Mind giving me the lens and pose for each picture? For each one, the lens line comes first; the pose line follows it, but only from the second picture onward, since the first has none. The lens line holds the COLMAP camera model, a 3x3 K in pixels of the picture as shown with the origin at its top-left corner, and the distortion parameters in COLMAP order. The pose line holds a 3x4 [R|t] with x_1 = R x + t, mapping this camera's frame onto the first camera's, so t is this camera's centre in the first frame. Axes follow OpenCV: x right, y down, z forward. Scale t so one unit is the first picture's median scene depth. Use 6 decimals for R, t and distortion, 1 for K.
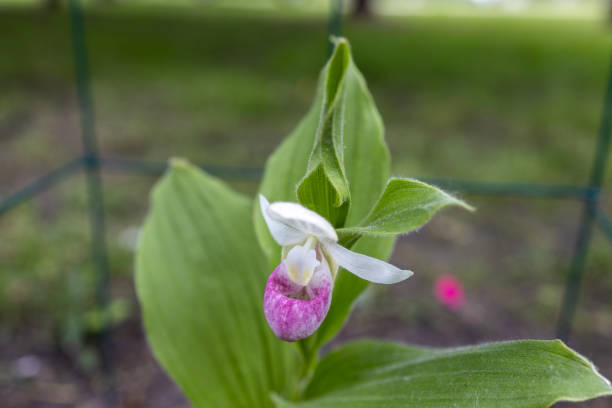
lens RADIAL K [[637.1, 0, 305.8], [0, 637.1, 205.5], [0, 0, 1]] dist [0.003204, 0.000000]
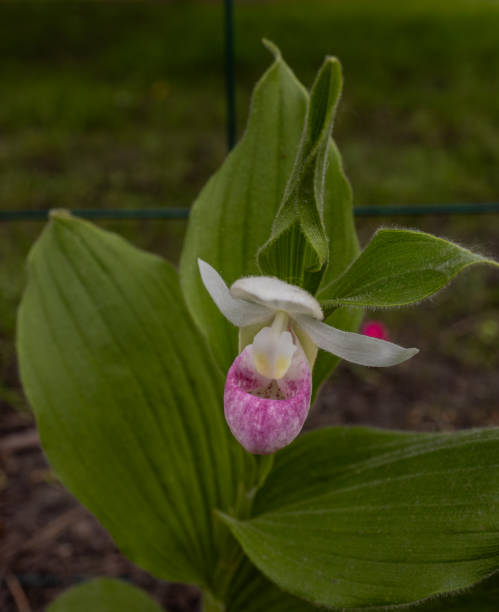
lens RADIAL K [[808.6, 0, 238.0], [0, 808.6, 246.8], [0, 0, 1]] dist [-0.012233, 0.000000]
pose [[0.992323, -0.078146, 0.095859, -0.129216], [0.075782, 0.996729, 0.028063, -0.061451], [-0.097738, -0.020583, 0.994999, 0.054516]]
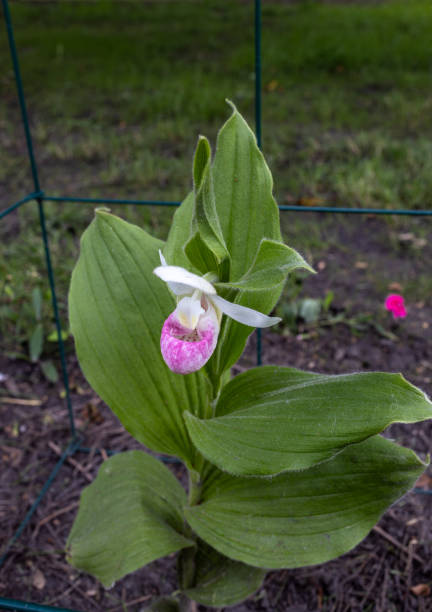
lens RADIAL K [[660.6, 0, 213.8], [0, 660.6, 296.9], [0, 0, 1]] dist [0.012196, 0.000000]
pose [[0.995029, -0.017552, -0.098029, 0.162408], [0.031110, 0.989868, 0.138543, -0.109093], [0.094604, -0.140904, 0.985493, -0.227300]]
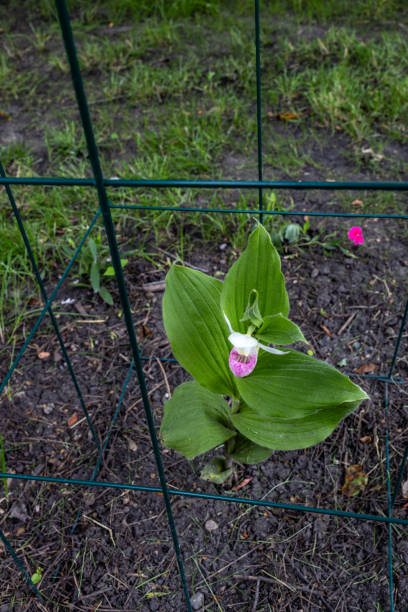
lens RADIAL K [[586.2, 0, 205.6], [0, 586.2, 312.9], [0, 0, 1]] dist [-0.014014, 0.000000]
pose [[0.994020, -0.047995, -0.098088, 0.073408], [0.082714, 0.917369, 0.389349, -0.903142], [0.071297, -0.395134, 0.915853, -0.979381]]
